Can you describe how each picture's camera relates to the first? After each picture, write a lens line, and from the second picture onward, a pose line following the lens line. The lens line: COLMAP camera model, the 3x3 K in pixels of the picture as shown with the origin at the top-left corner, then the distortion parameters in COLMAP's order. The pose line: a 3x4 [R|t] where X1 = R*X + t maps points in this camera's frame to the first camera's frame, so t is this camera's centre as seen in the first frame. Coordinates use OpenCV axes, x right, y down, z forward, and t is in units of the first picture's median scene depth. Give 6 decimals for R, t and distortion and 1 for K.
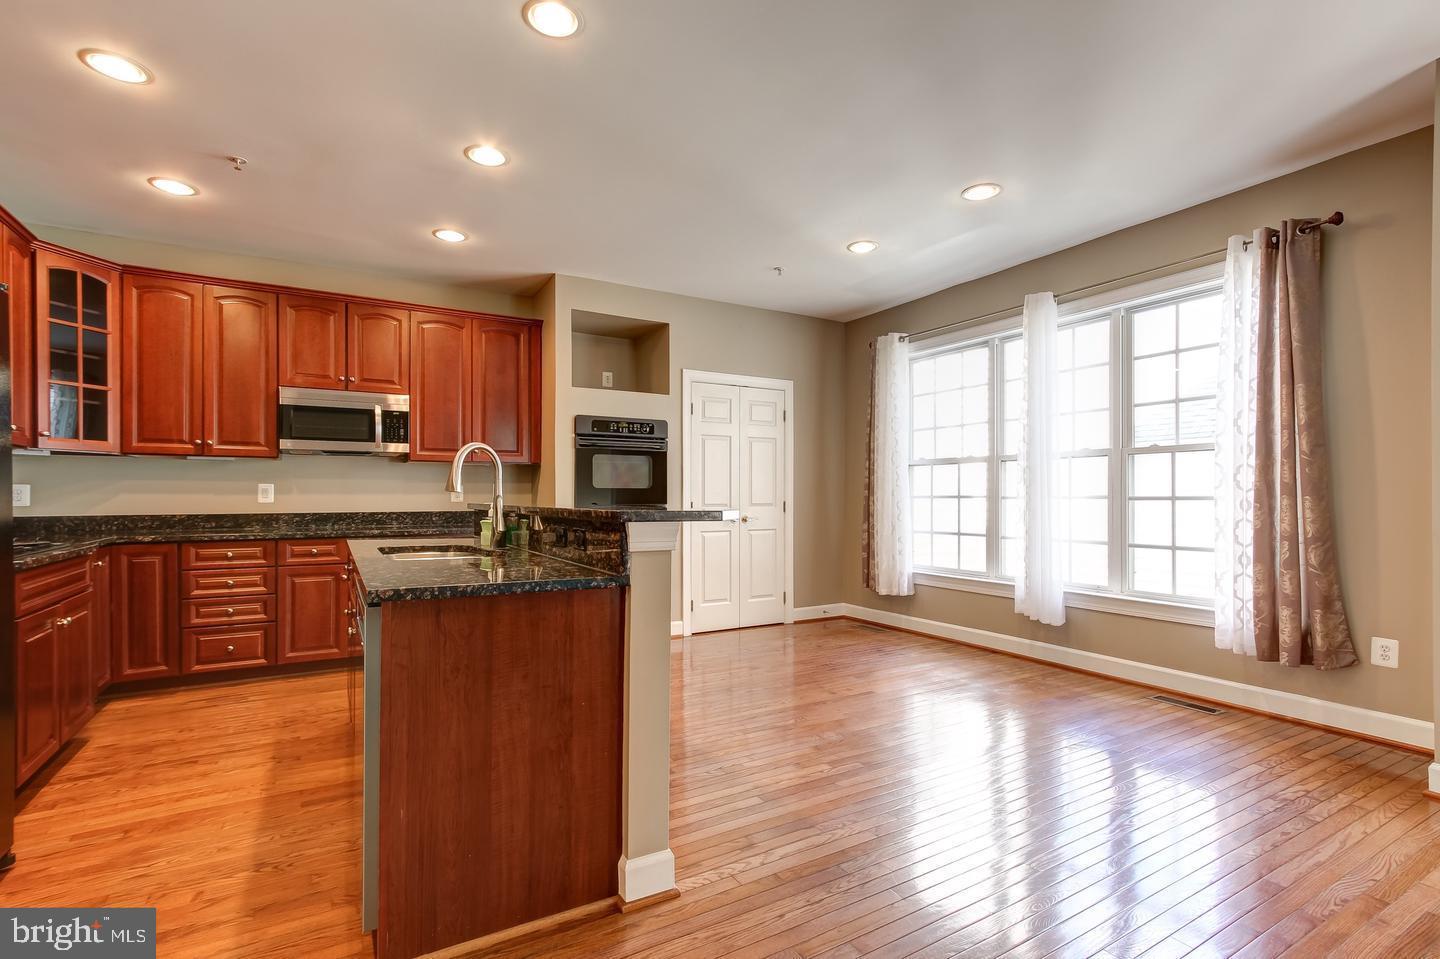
lens RADIAL K [[672.5, 0, 720.4], [0, 672.5, 490.3], [0, 0, 1]] dist [0.011409, -0.000220]
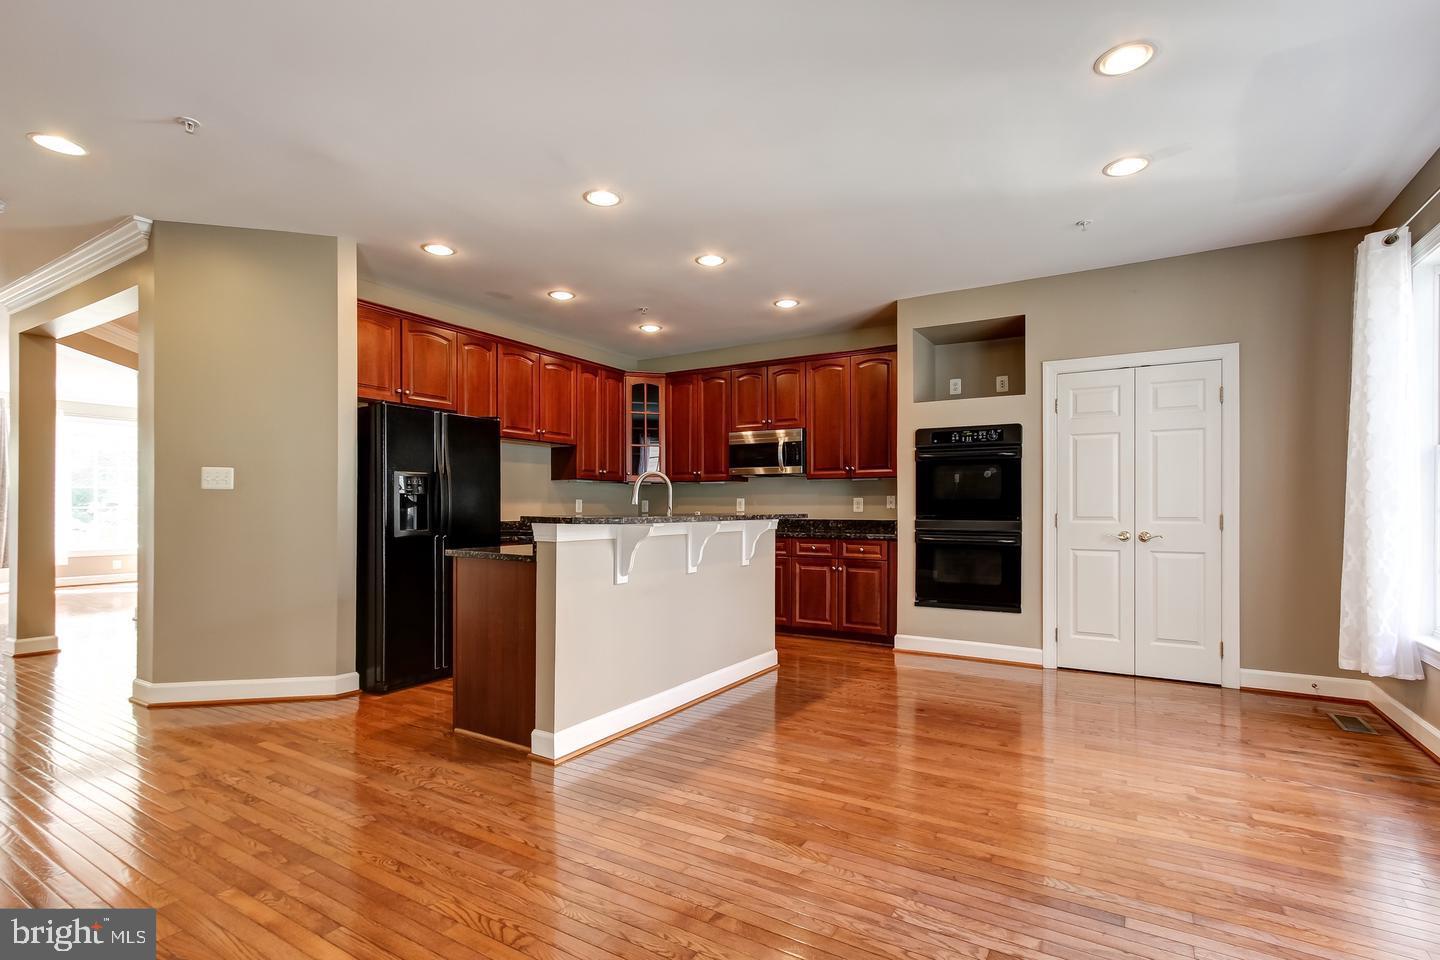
lens RADIAL K [[672.5, 0, 712.2], [0, 672.5, 505.2], [0, 0, 1]] dist [0.011409, -0.000220]
pose [[0.483648, 0.000295, -0.875262, 0.545038], [0.005908, 0.999976, 0.003601, 0.000377], [0.875242, -0.006913, 0.483635, 0.215047]]
